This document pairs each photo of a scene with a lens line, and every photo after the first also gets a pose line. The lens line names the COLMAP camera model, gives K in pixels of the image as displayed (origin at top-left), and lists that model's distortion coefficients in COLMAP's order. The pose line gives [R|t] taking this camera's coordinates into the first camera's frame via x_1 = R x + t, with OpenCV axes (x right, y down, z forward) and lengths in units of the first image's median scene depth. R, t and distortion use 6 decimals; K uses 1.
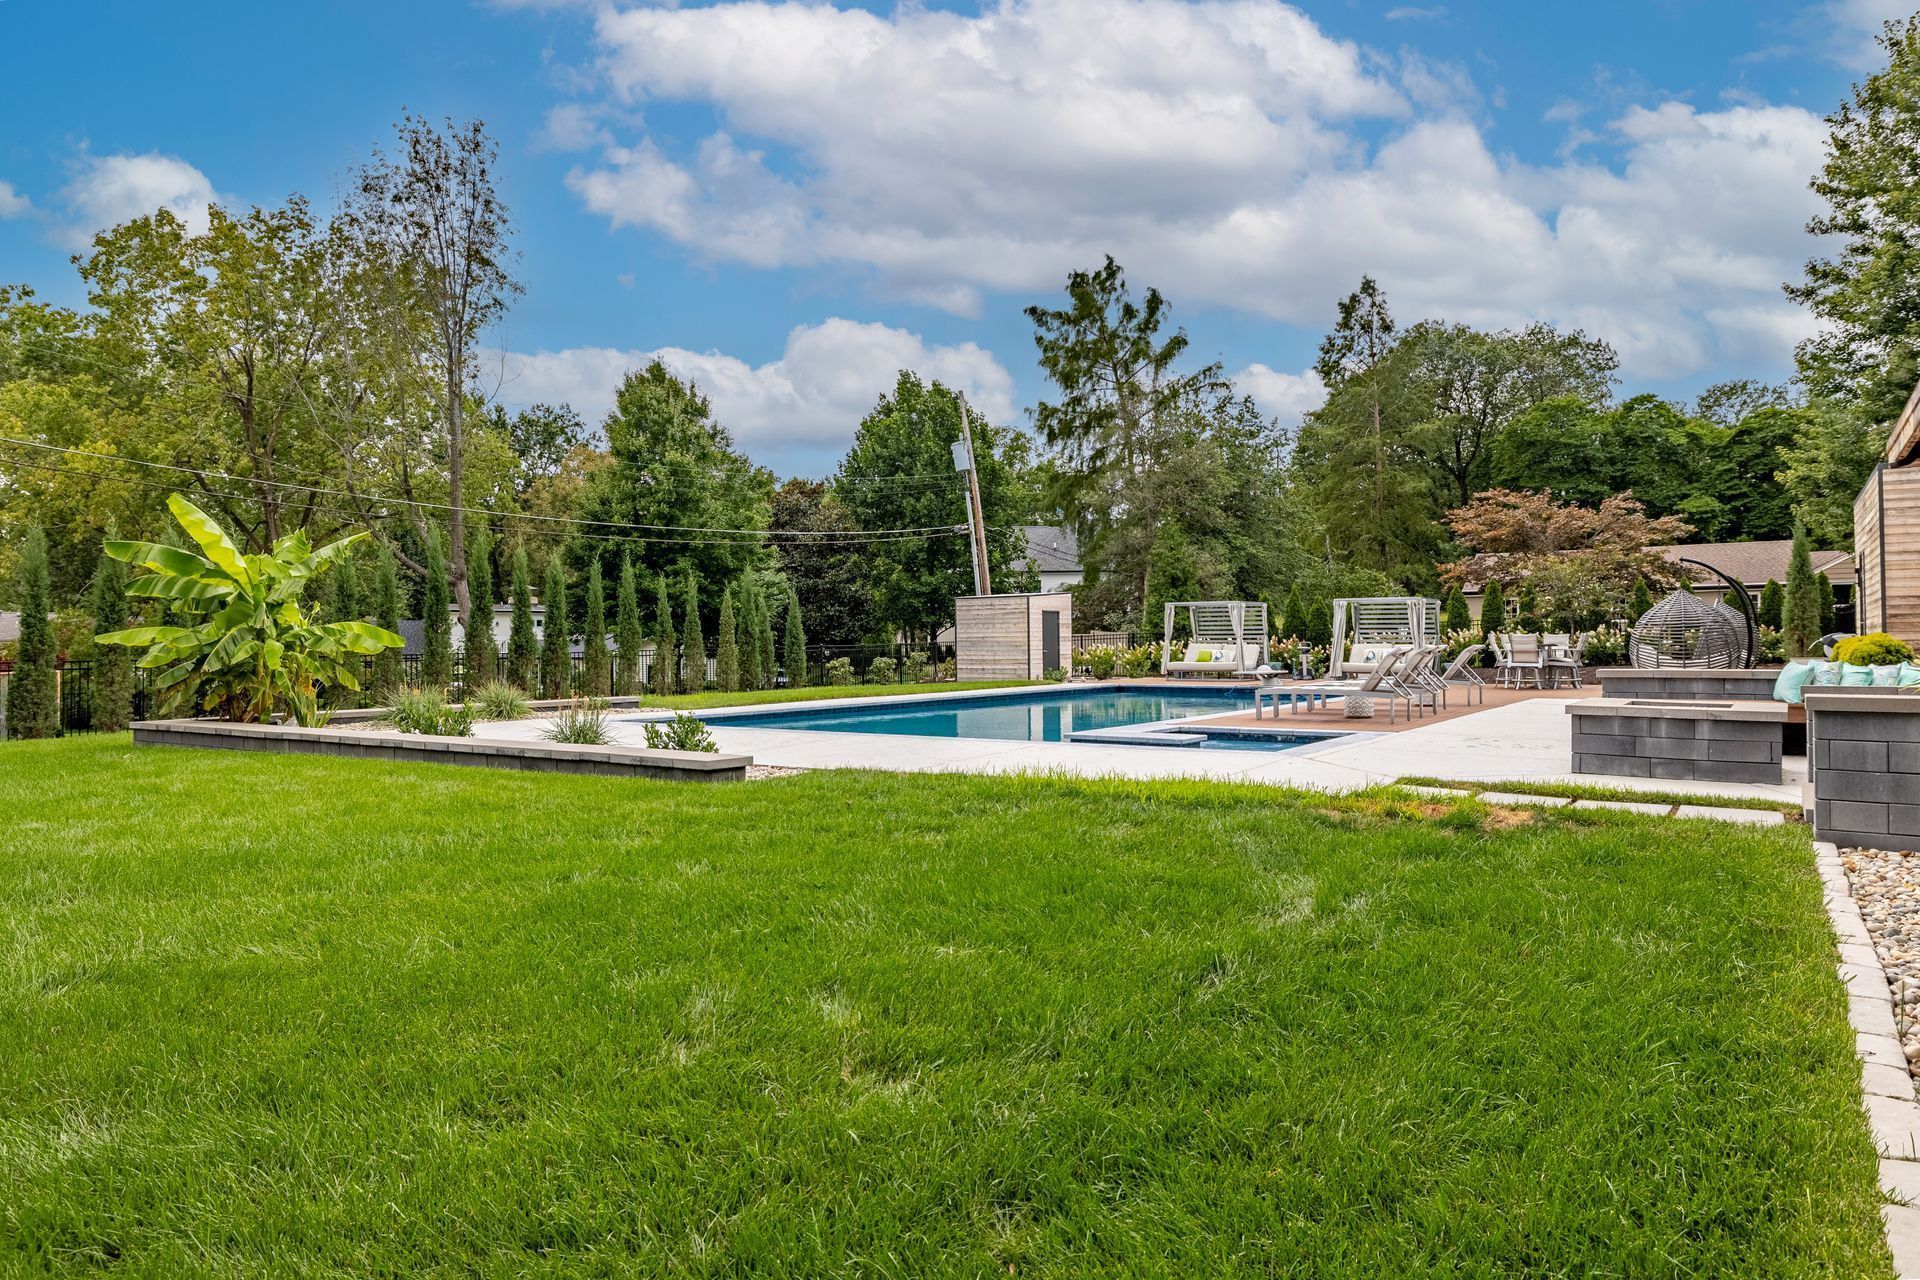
lens RADIAL K [[1208.2, 0, 959.9], [0, 1208.2, 600.4], [0, 0, 1]] dist [-0.008047, -0.010594]
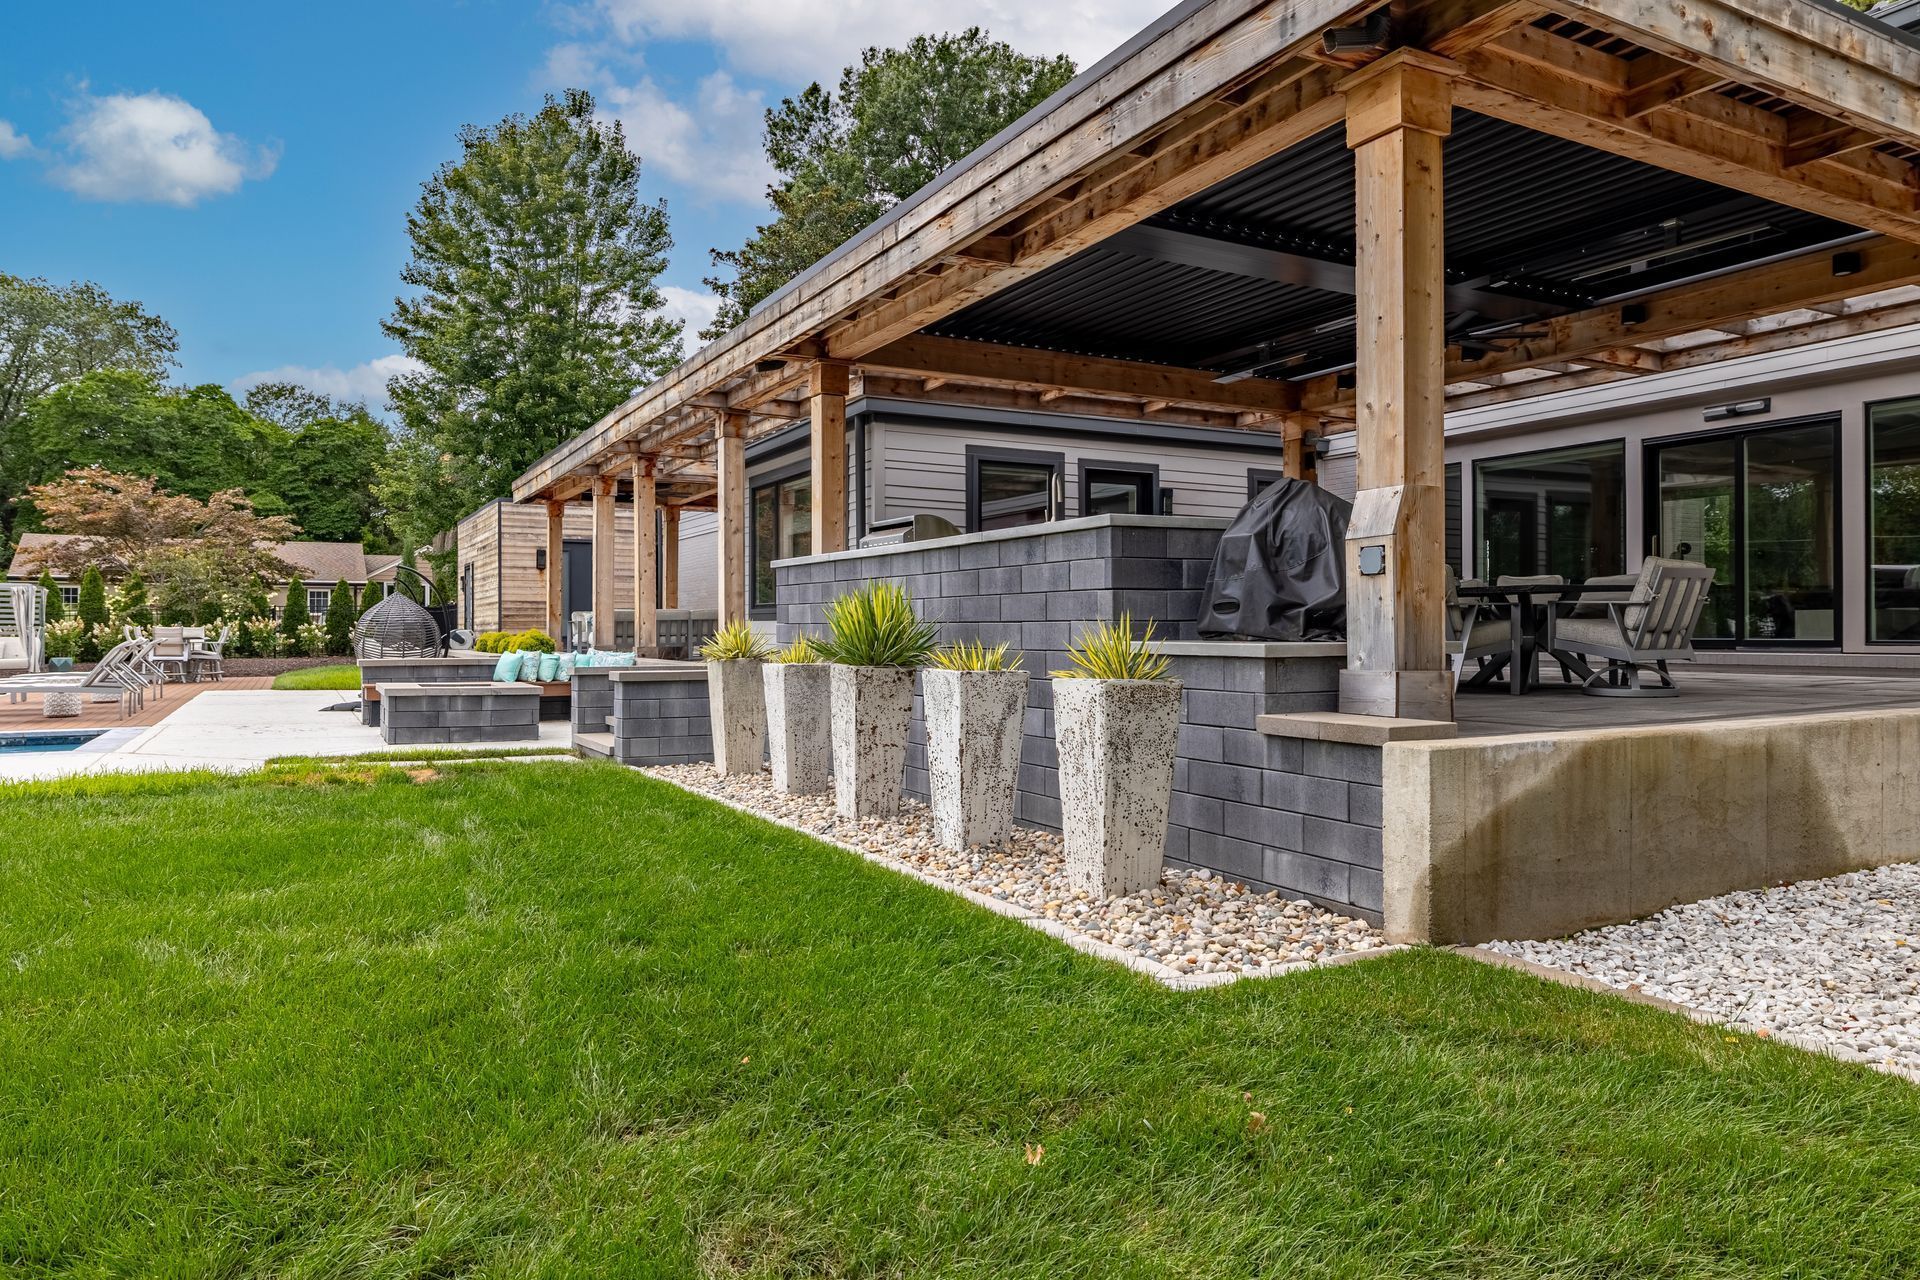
lens RADIAL K [[1208.2, 0, 992.9], [0, 1208.2, 619.5], [0, 0, 1]] dist [-0.008047, -0.010594]
pose [[0.428013, 0.014696, 0.903653, -0.060429], [-0.034865, 0.999392, 0.000260, -0.000789], [-0.903100, -0.031617, 0.428265, -0.012266]]
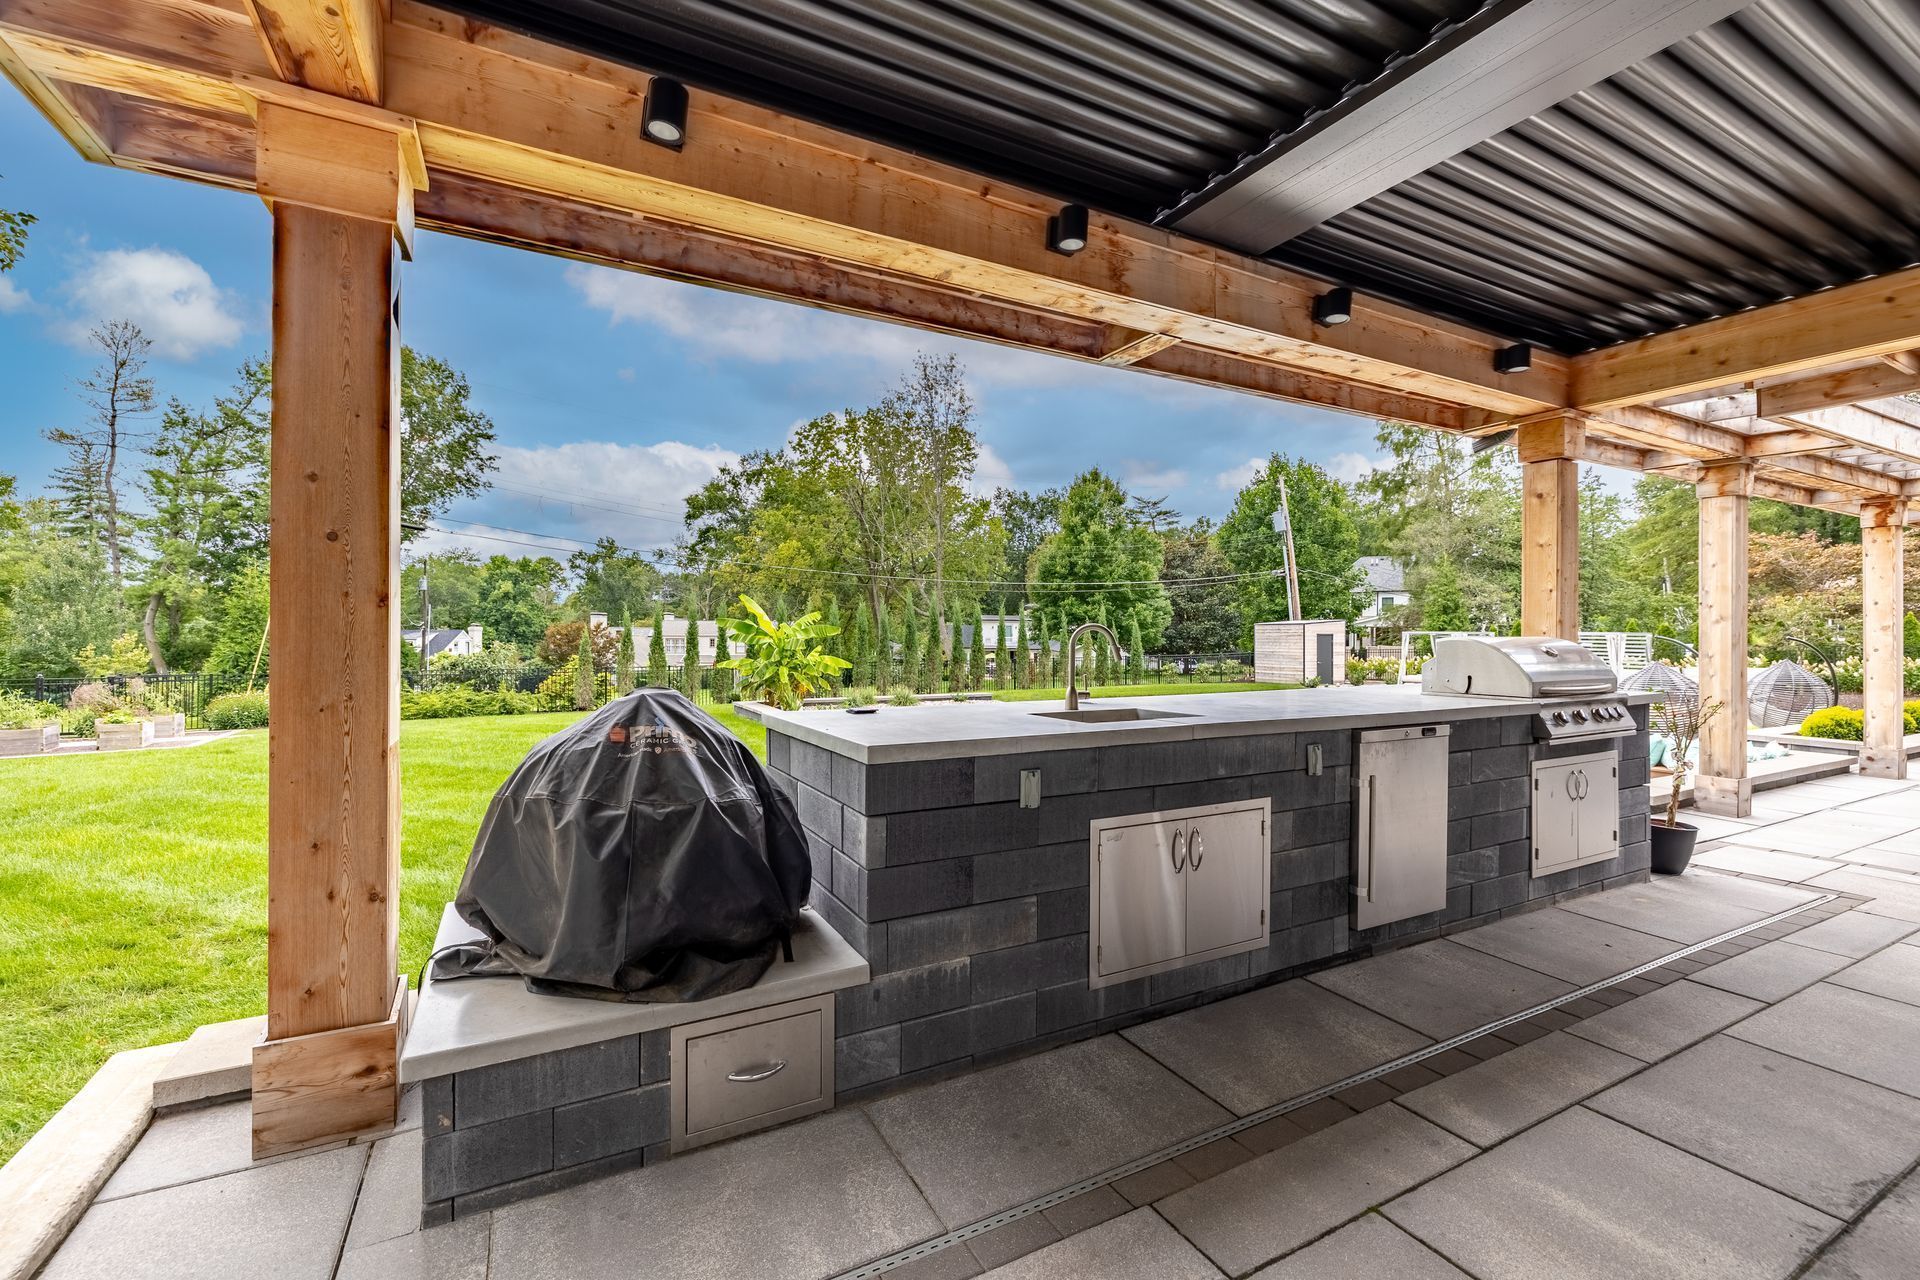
lens RADIAL K [[807.0, 0, 951.5], [0, 807.0, 635.8], [0, 0, 1]] dist [-0.004855, -0.000143]
pose [[0.881214, 0.011057, -0.472589, 0.090536], [0.008000, 0.999234, 0.038296, -0.019307], [0.472651, -0.037527, 0.880450, -0.023453]]
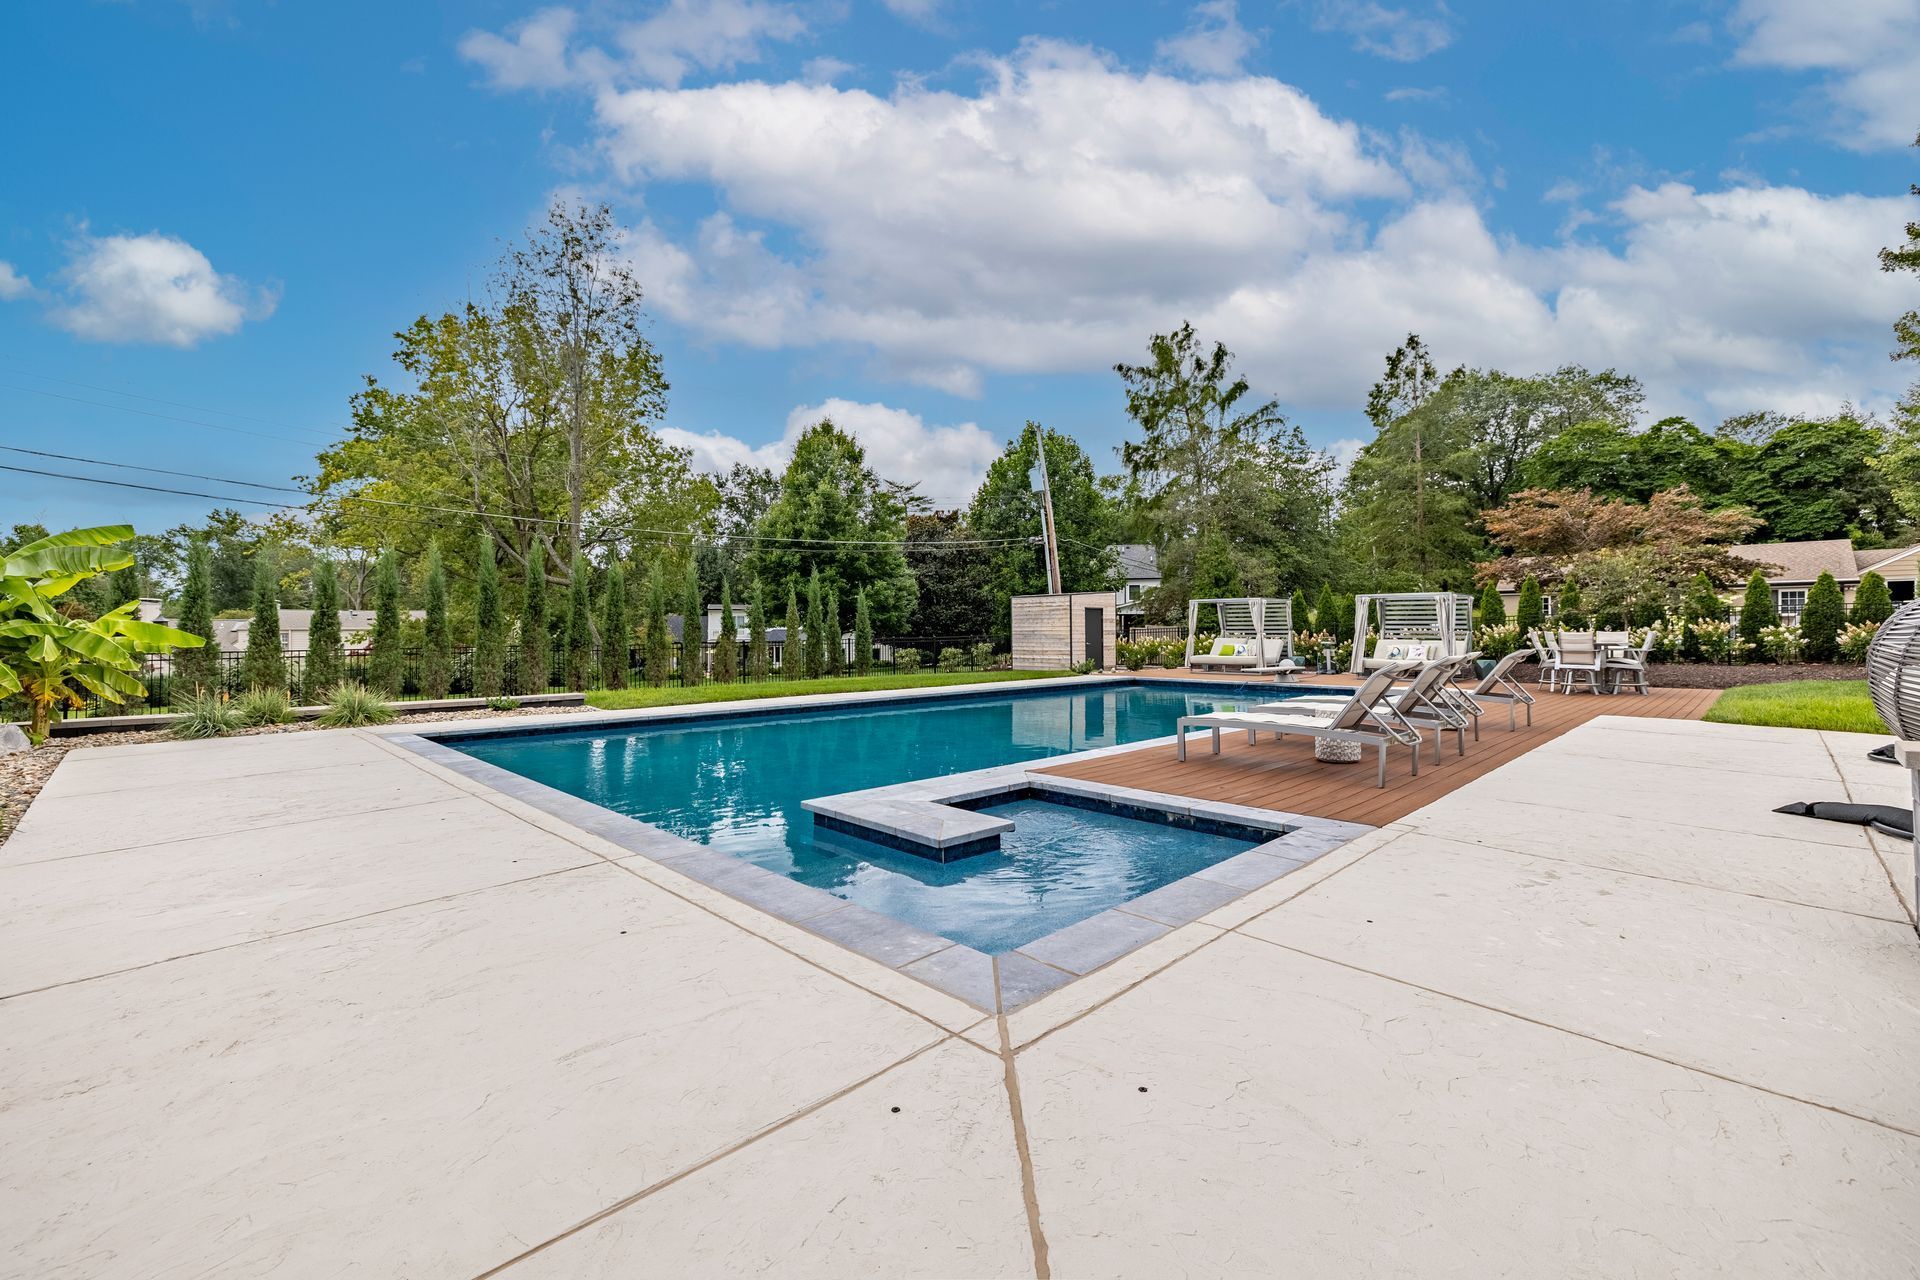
lens RADIAL K [[807.0, 0, 961.5], [0, 807.0, 627.9], [0, 0, 1]] dist [-0.004855, -0.000143]
pose [[0.982442, 0.001610, -0.186563, 0.062998], [0.004424, 0.999480, 0.031924, 0.001772], [0.186517, -0.032189, 0.981924, 0.157230]]
